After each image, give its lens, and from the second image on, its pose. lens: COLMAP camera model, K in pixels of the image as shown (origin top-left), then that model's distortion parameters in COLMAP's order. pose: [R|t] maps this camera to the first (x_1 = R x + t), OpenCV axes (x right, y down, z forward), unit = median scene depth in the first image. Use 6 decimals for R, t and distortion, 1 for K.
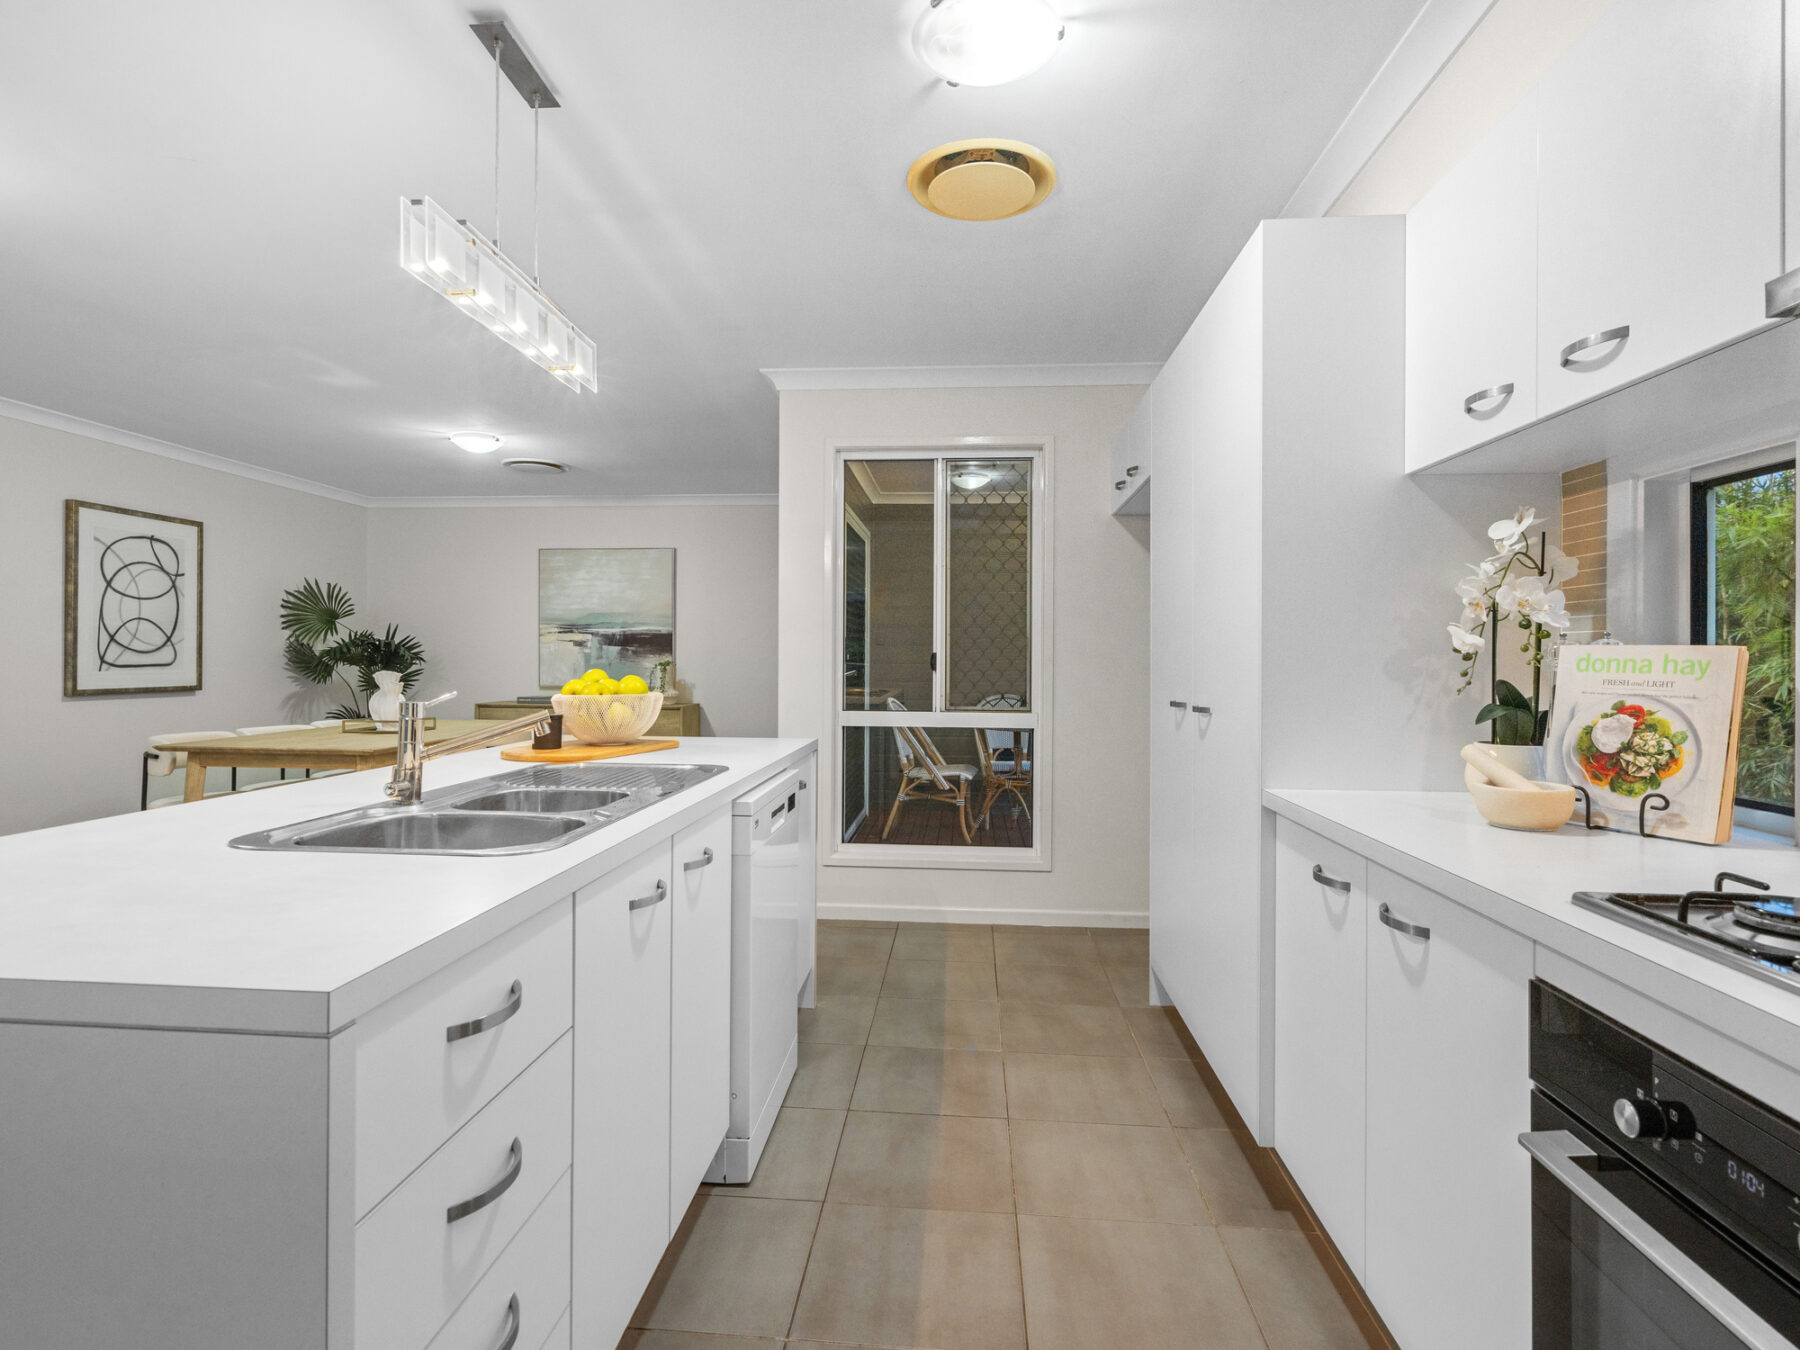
lens RADIAL K [[911.5, 0, 901.8], [0, 911.5, 670.8], [0, 0, 1]] dist [-0.007143, 0.000198]
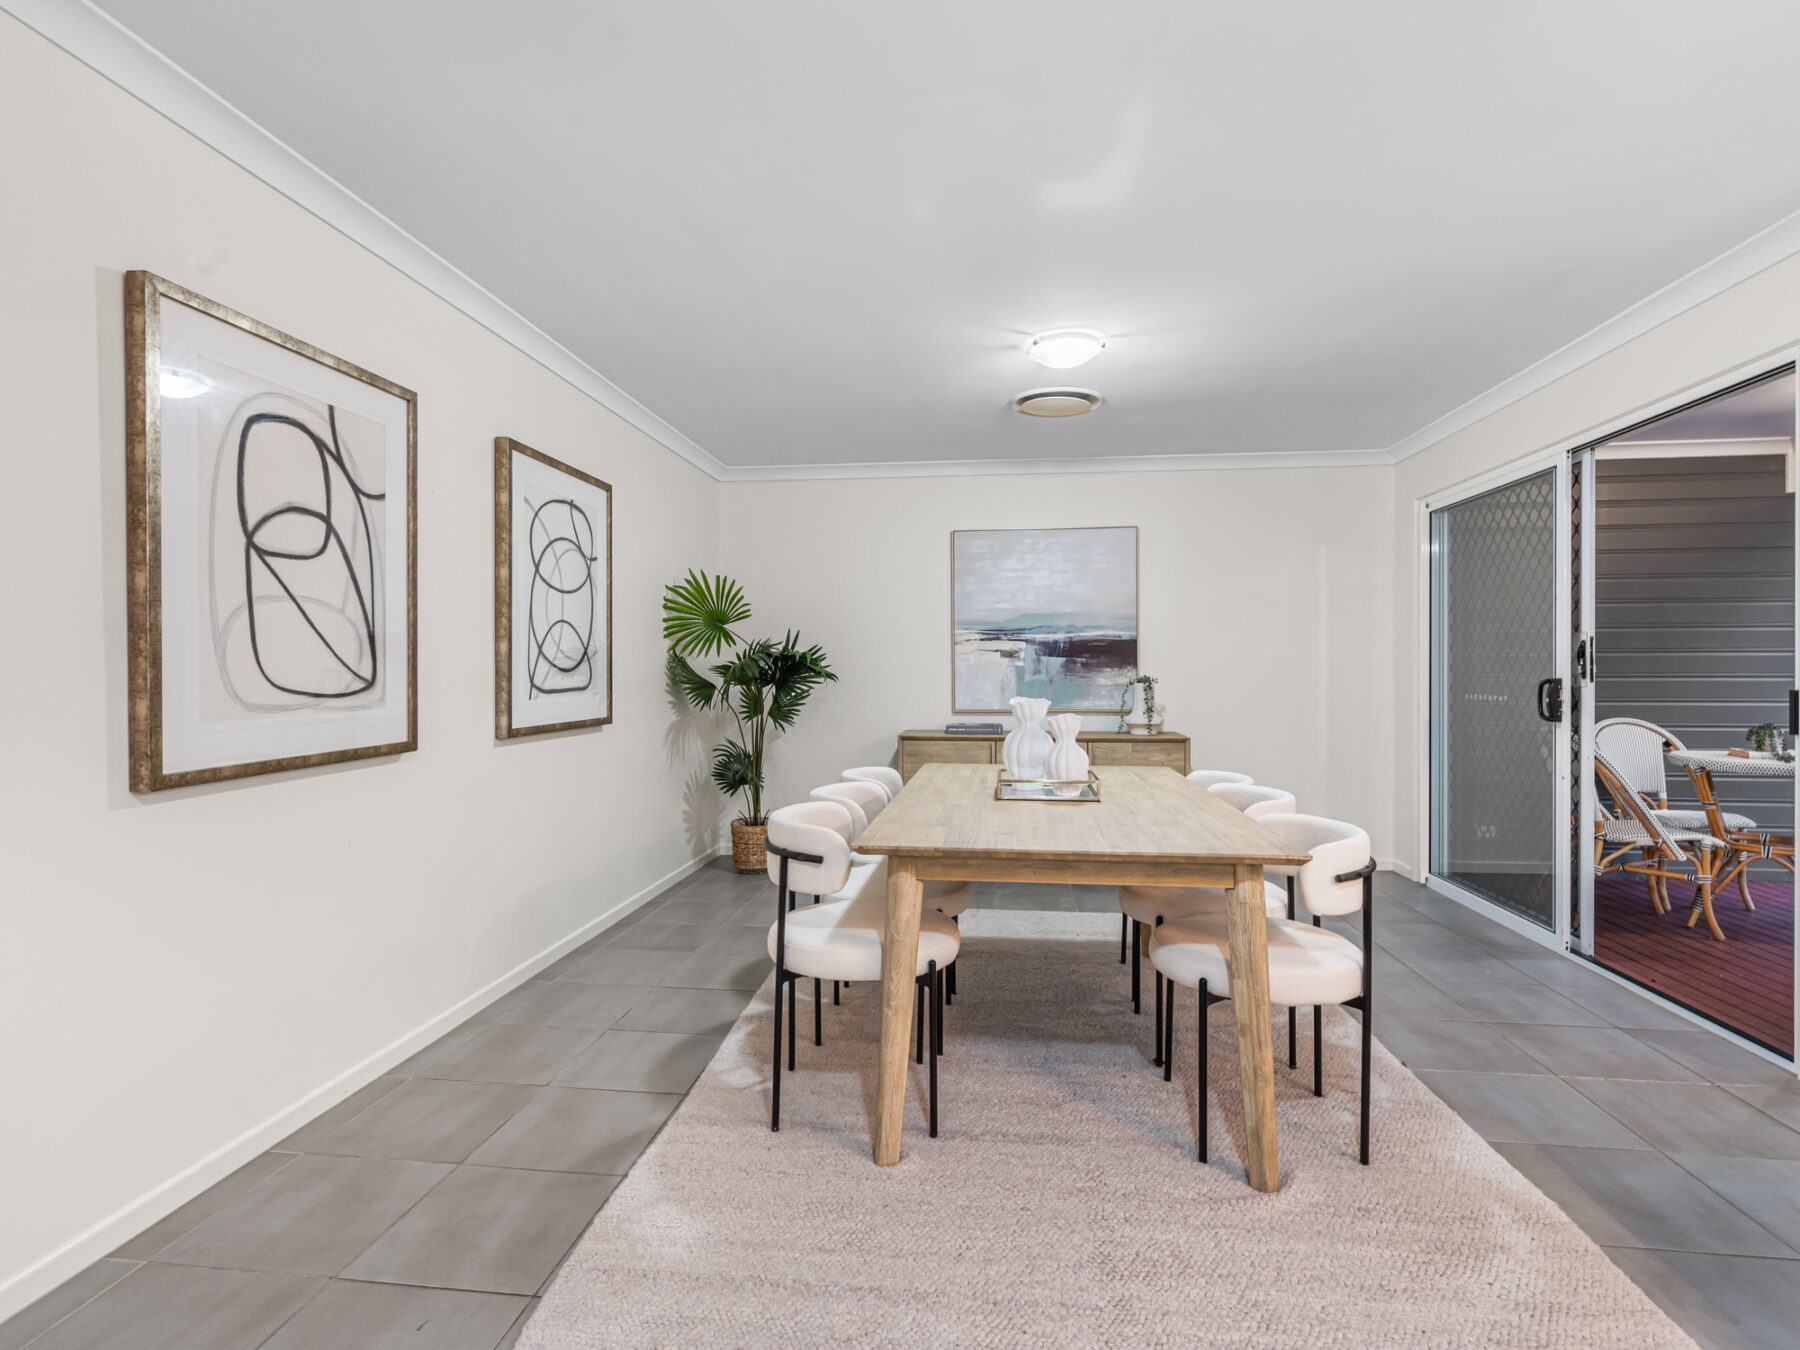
lens RADIAL K [[891.4, 0, 900.0], [0, 891.4, 675.0], [0, 0, 1]] dist [-0.001364, -0.000037]
pose [[0.999414, -0.008487, -0.033174, -0.455528], [0.008215, 0.999931, -0.008339, -0.007646], [0.033243, 0.008061, 0.999415, 0.274794]]
